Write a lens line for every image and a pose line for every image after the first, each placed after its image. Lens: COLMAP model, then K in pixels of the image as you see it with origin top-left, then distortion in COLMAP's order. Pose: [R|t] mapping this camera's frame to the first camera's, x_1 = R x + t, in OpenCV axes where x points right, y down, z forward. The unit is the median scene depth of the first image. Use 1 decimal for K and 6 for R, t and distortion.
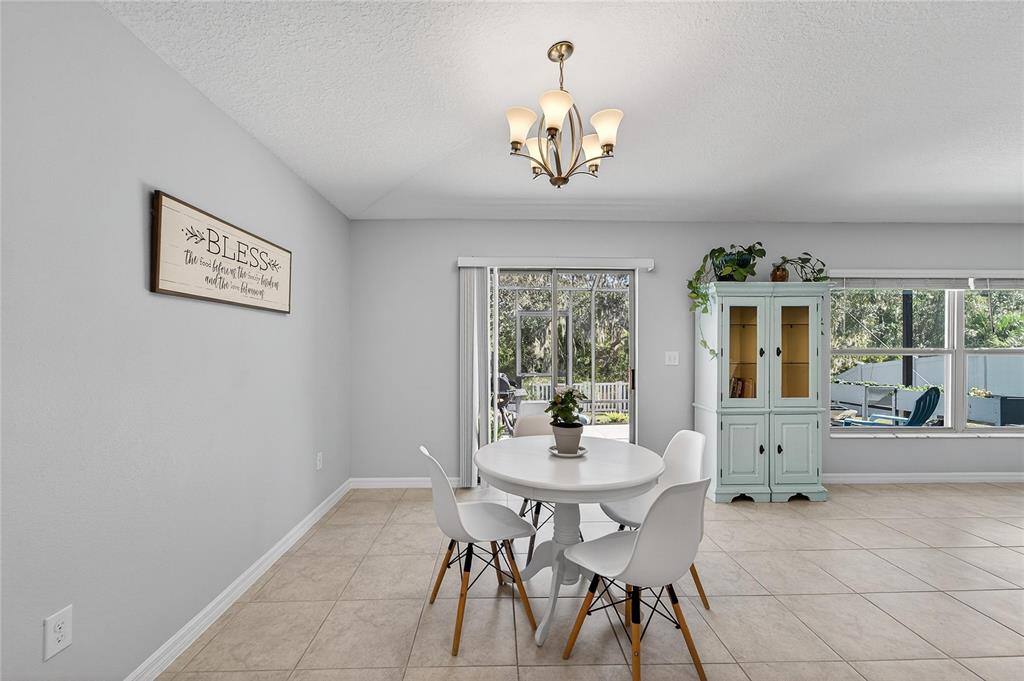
lens RADIAL K [[415.3, 0, 505.3], [0, 415.3, 345.4], [0, 0, 1]] dist [-0.001356, -0.000771]
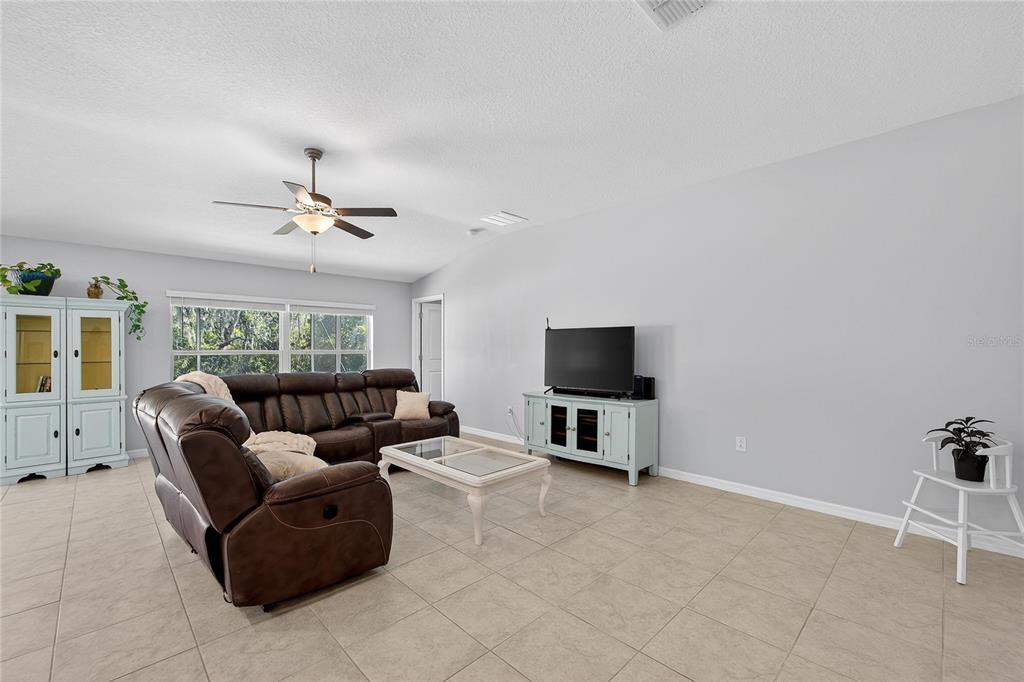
lens RADIAL K [[415.3, 0, 505.3], [0, 415.3, 345.9], [0, 0, 1]] dist [-0.001356, -0.000771]
pose [[0.729021, 0.000710, 0.684491, 0.746785], [-0.003257, 0.999992, 0.002432, -0.014723], [-0.684484, -0.004002, 0.729017, -0.783540]]
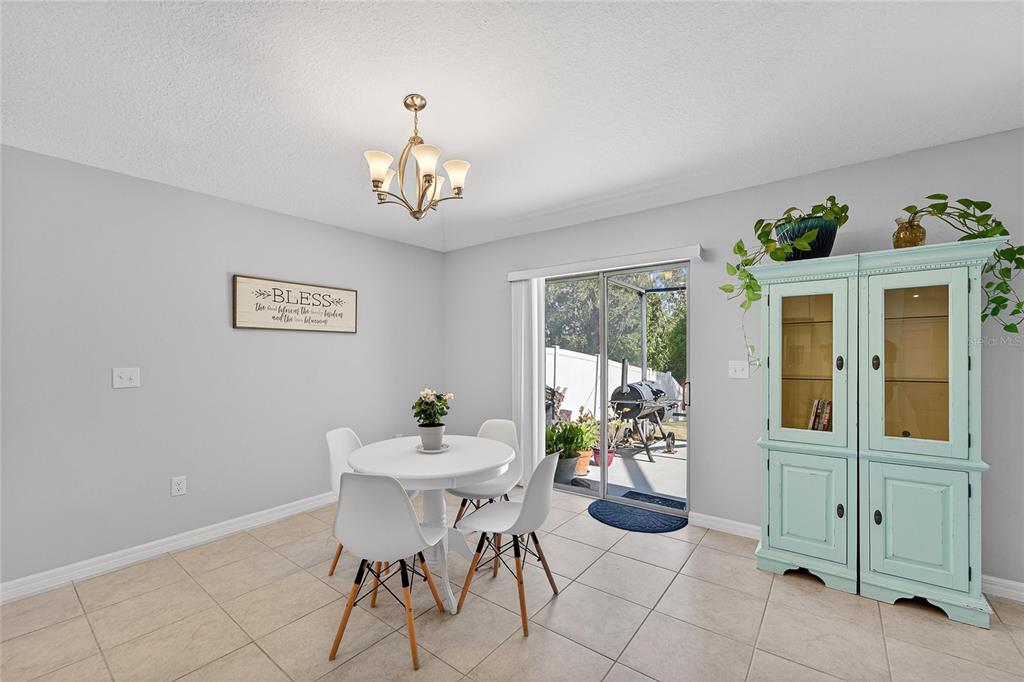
lens RADIAL K [[421.8, 0, 490.3], [0, 421.8, 357.7], [0, 0, 1]] dist [0.000010, -0.000407]
pose [[0.764306, 0.002326, -0.644850, 0.624631], [0.007983, 0.999883, 0.013069, -0.005115], [0.644805, -0.015137, 0.764198, 0.134105]]
